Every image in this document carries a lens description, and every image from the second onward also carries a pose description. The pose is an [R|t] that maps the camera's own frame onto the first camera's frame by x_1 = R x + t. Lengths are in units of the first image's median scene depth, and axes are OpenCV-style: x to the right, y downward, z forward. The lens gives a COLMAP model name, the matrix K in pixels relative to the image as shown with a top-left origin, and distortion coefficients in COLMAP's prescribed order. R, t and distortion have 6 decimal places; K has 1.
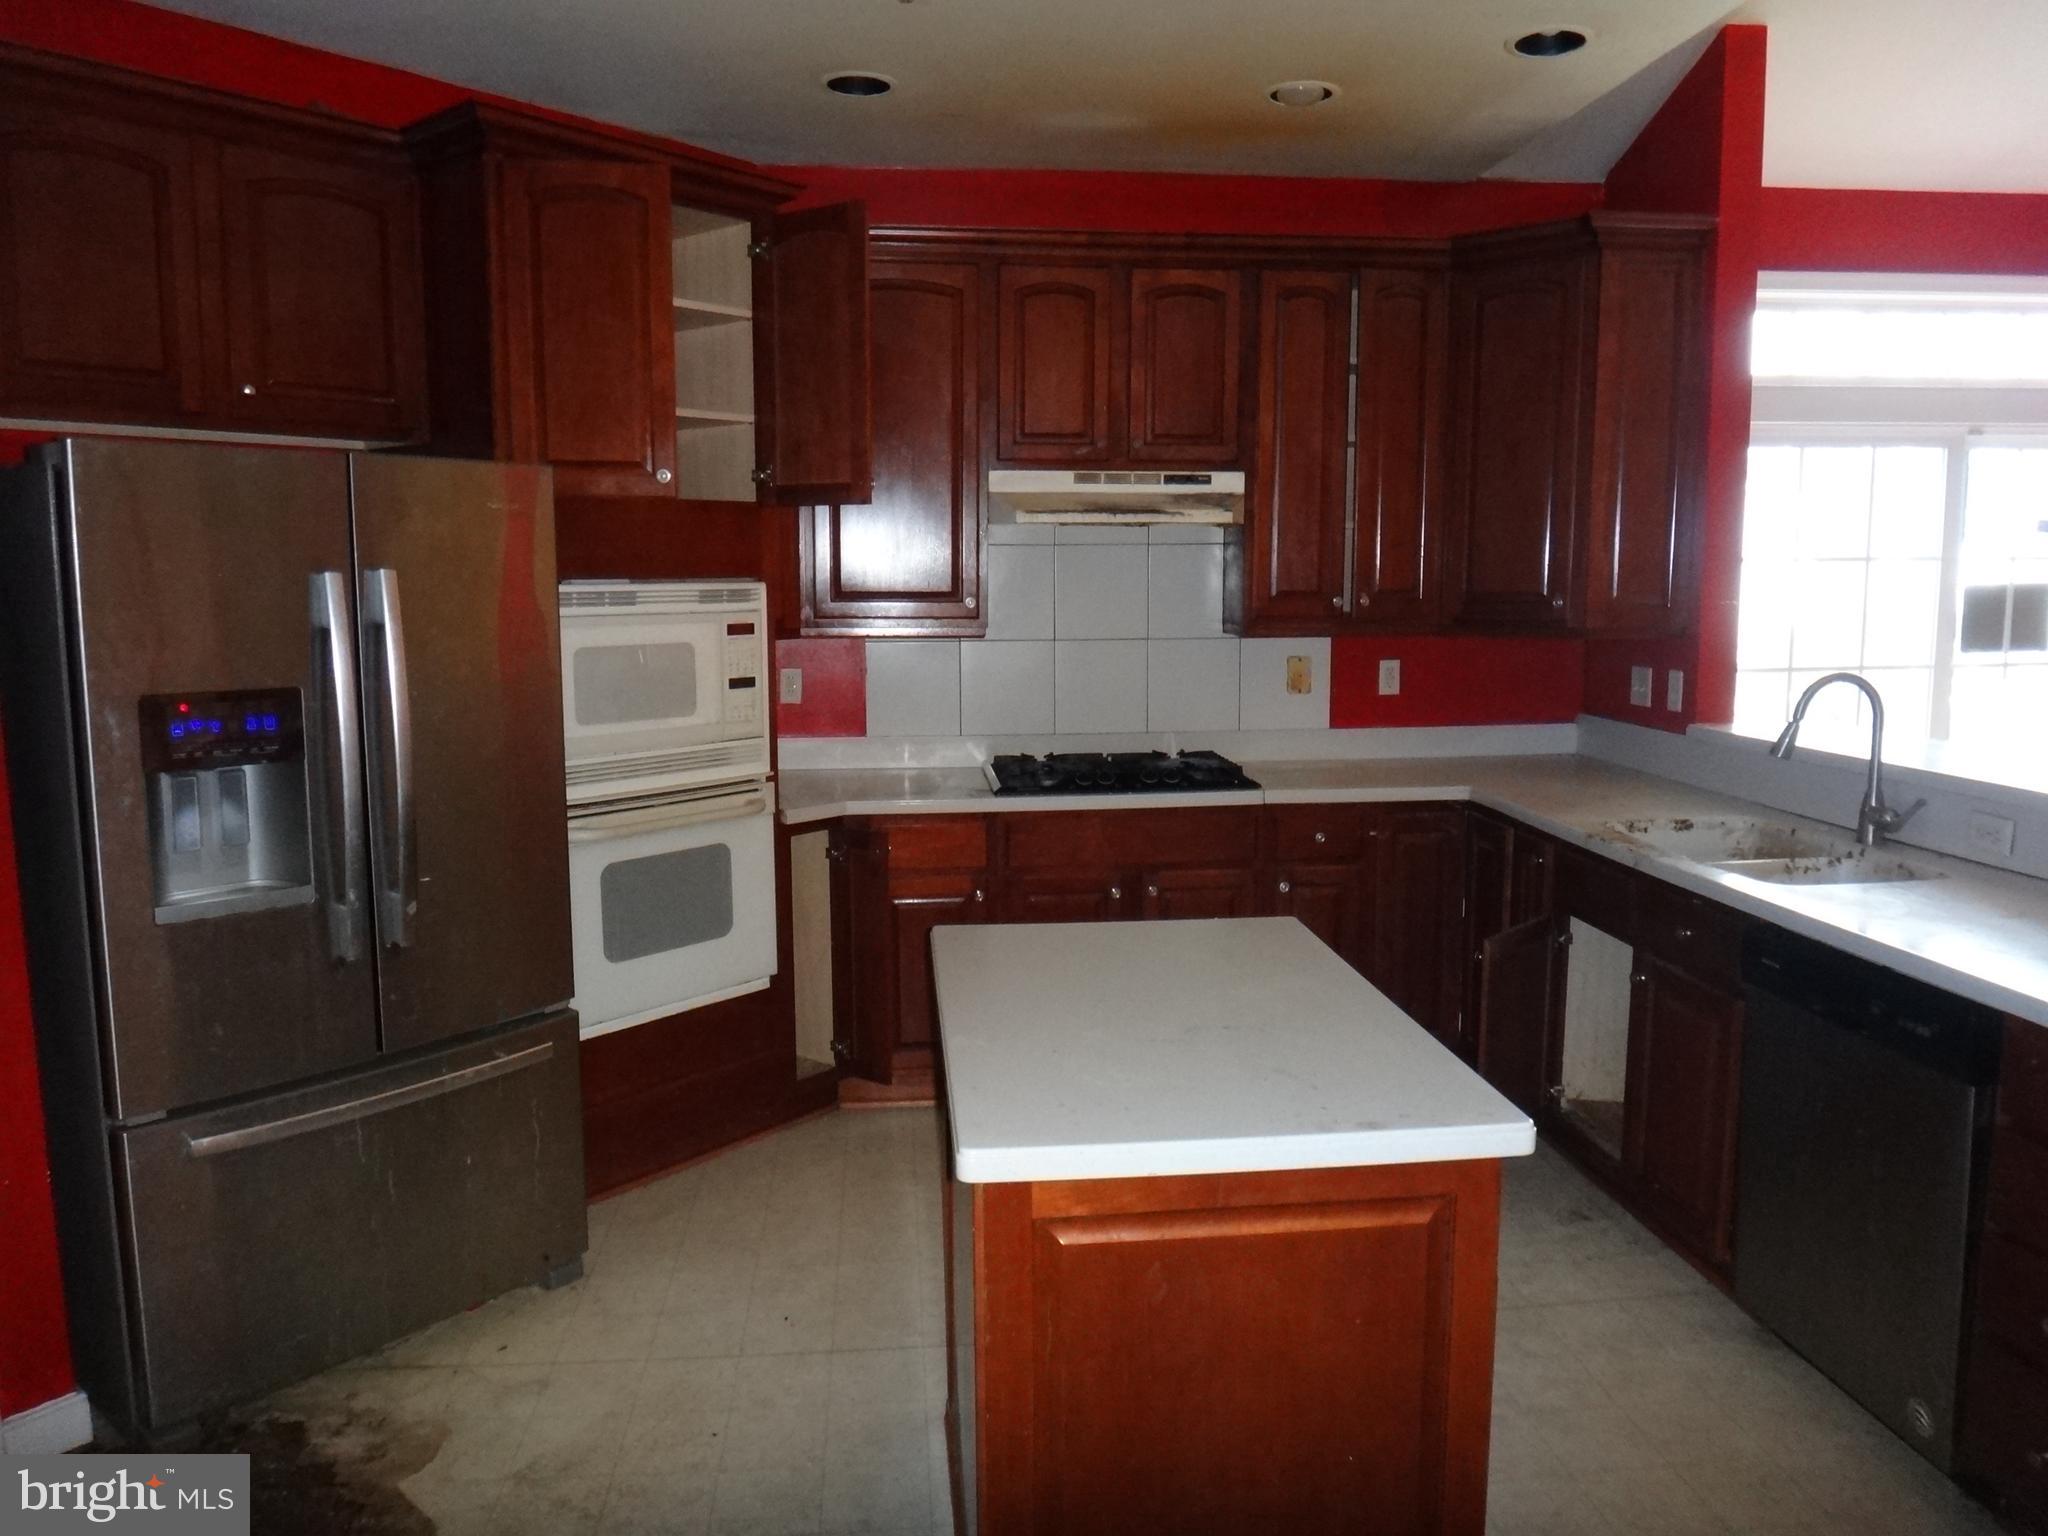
lens RADIAL K [[1427.6, 0, 1016.1], [0, 1427.6, 769.8], [0, 0, 1]] dist [-0.024964, -0.028676]
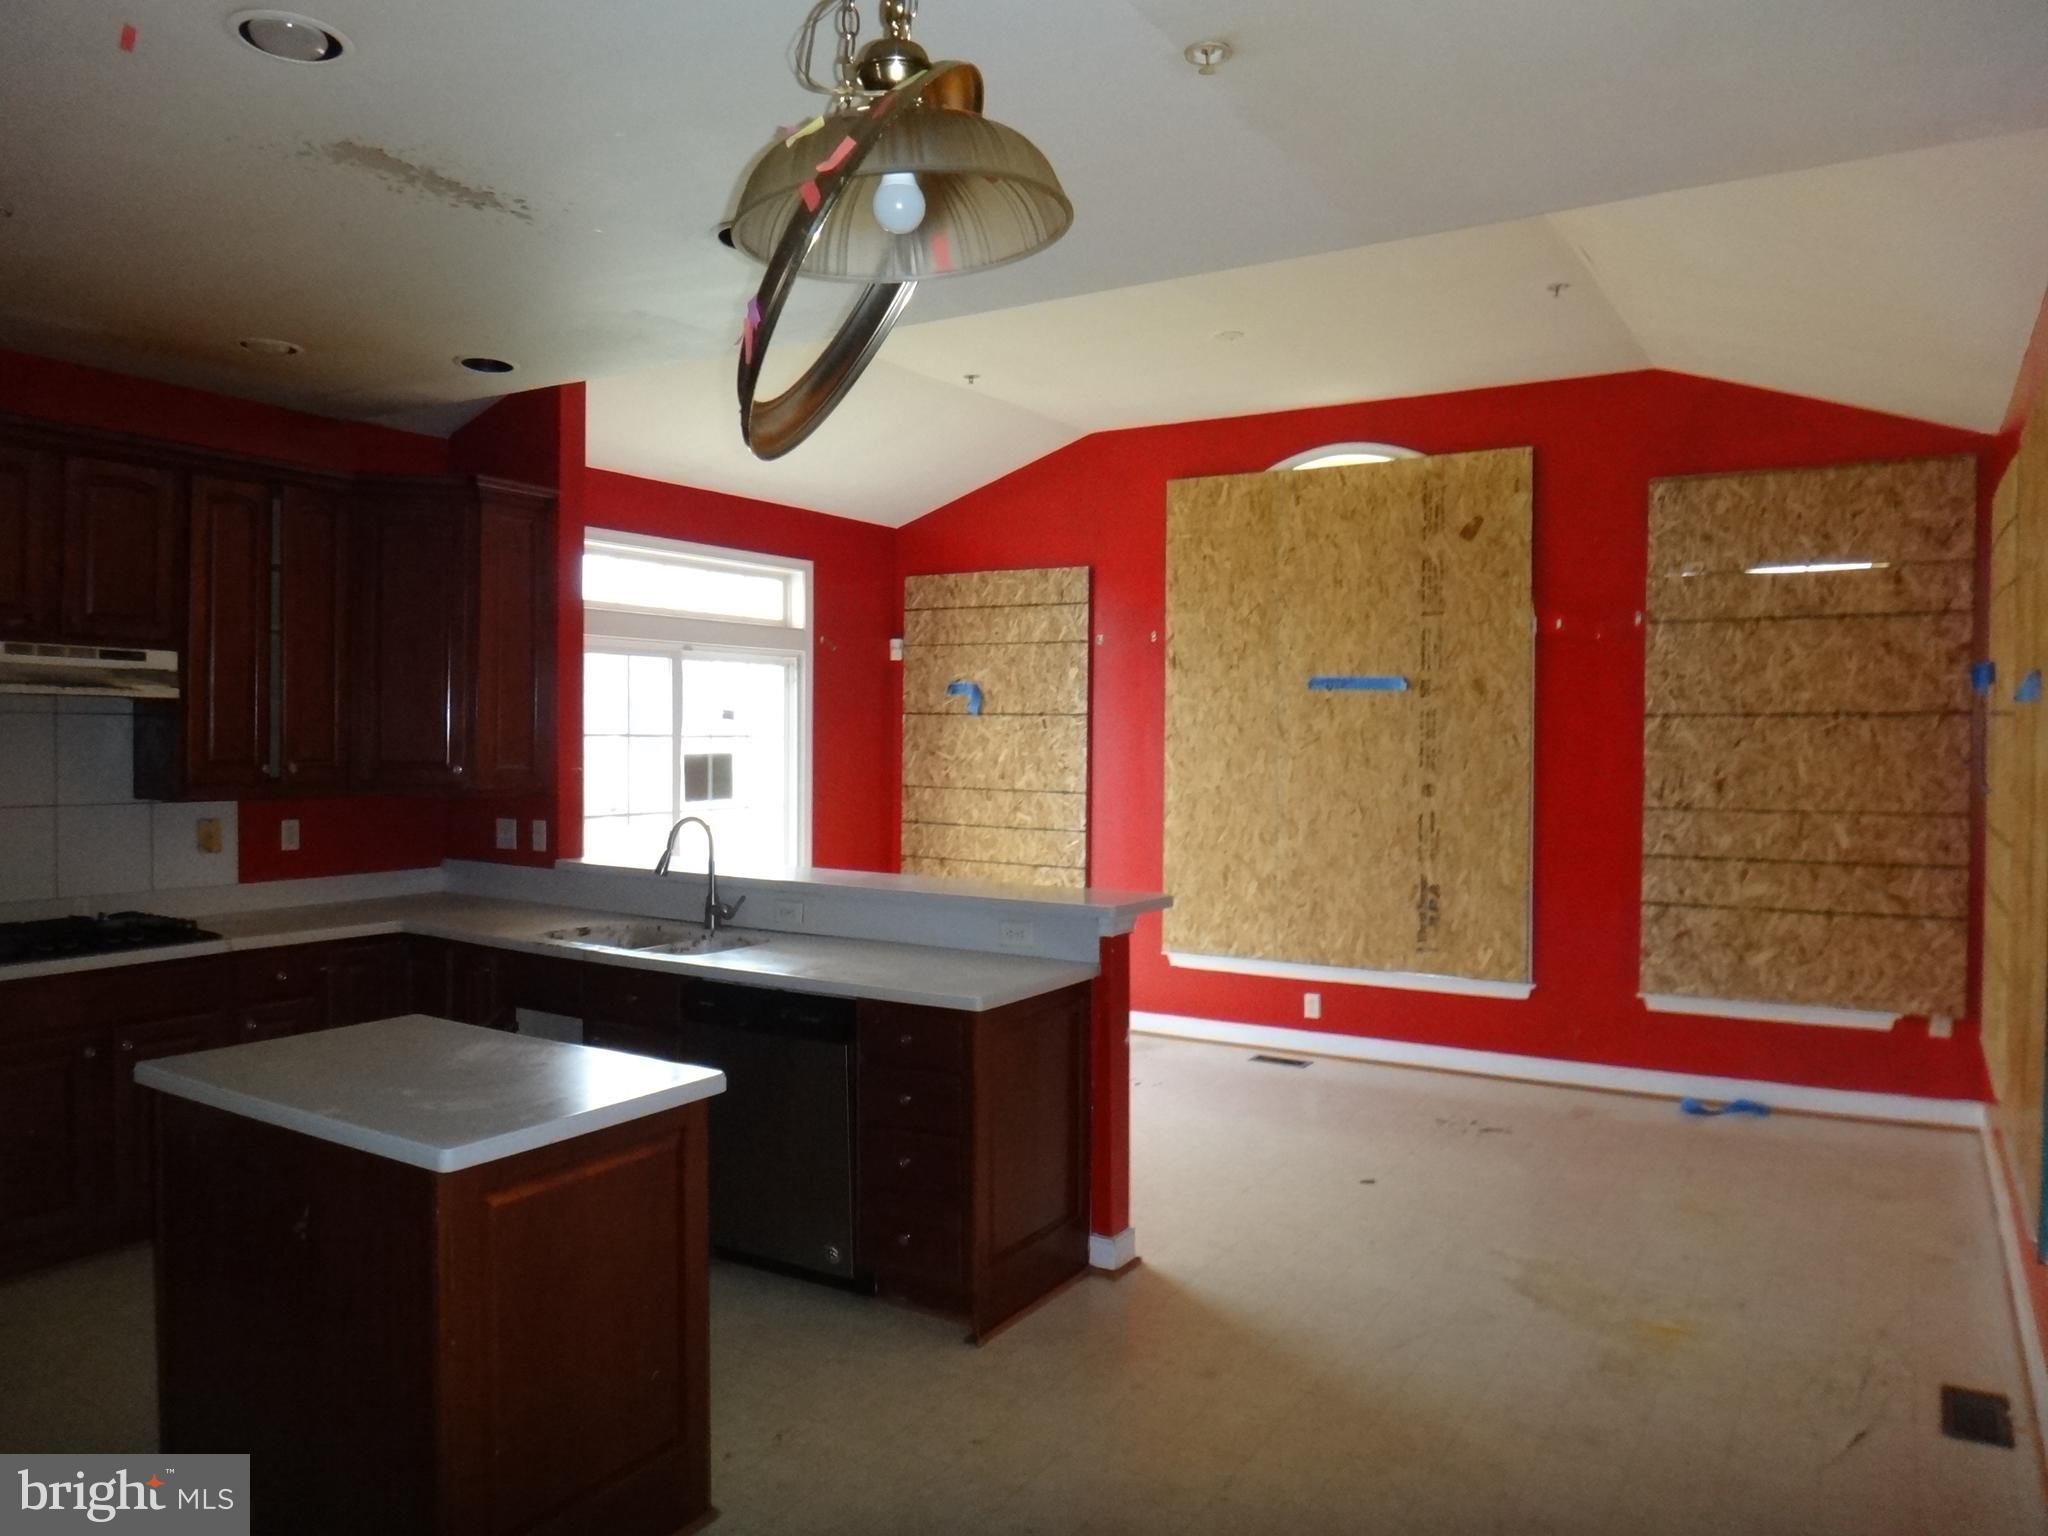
lens RADIAL K [[1427.6, 0, 1016.1], [0, 1427.6, 769.8], [0, 0, 1]] dist [-0.024964, -0.028676]
pose [[0.599878, -0.001390, 0.800090, -0.324150], [0.087501, 0.994114, -0.063878, 0.006696], [-0.795292, 0.108327, 0.596469, -0.148895]]
